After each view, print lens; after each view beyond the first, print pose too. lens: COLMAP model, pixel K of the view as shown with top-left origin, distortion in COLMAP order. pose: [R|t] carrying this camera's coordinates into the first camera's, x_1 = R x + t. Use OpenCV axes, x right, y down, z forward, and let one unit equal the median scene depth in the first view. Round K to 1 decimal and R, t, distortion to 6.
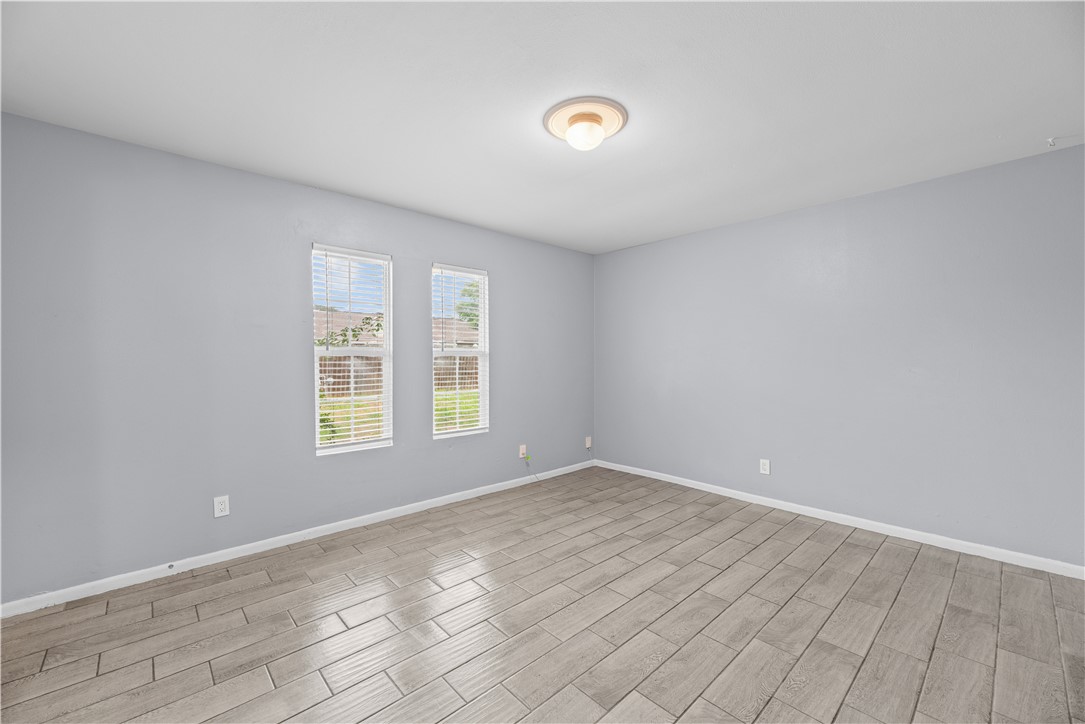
lens RADIAL K [[441.4, 0, 536.7], [0, 441.4, 367.6], [0, 0, 1]] dist [-0.009196, 0.000409]
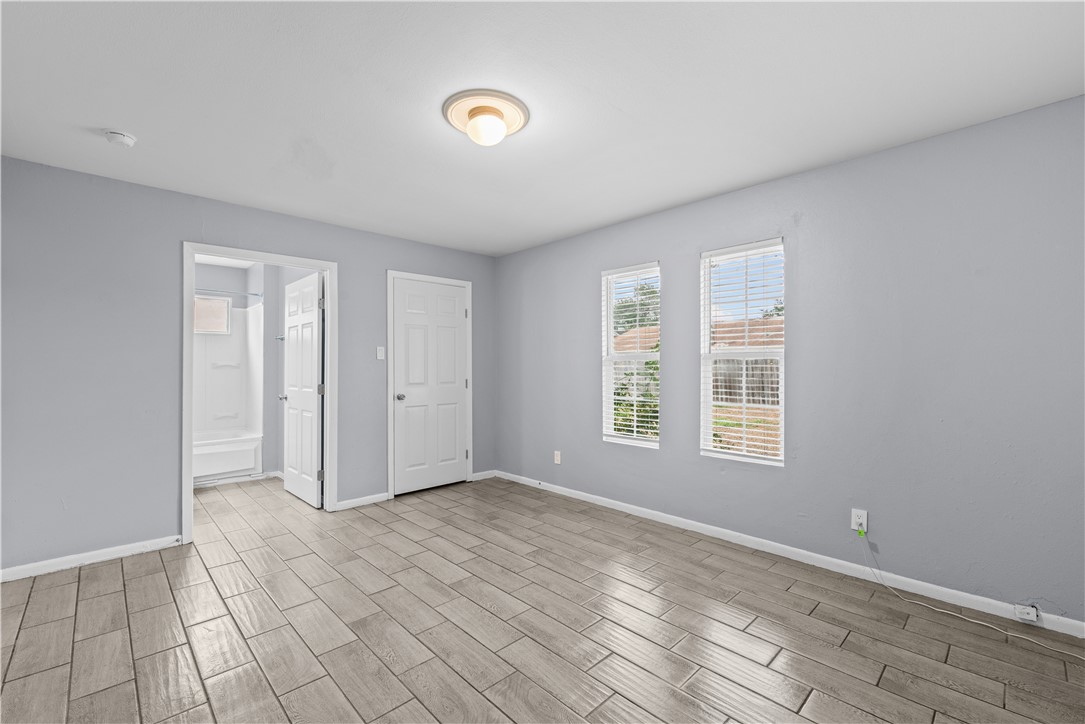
lens RADIAL K [[456.6, 0, 536.4], [0, 456.6, 359.2], [0, 0, 1]] dist [-0.000878, -0.000997]
pose [[0.019281, -0.010952, -0.999754, 0.704551], [-0.020804, 0.999719, -0.011353, -0.010493], [0.999598, 0.021018, 0.019047, 0.686285]]
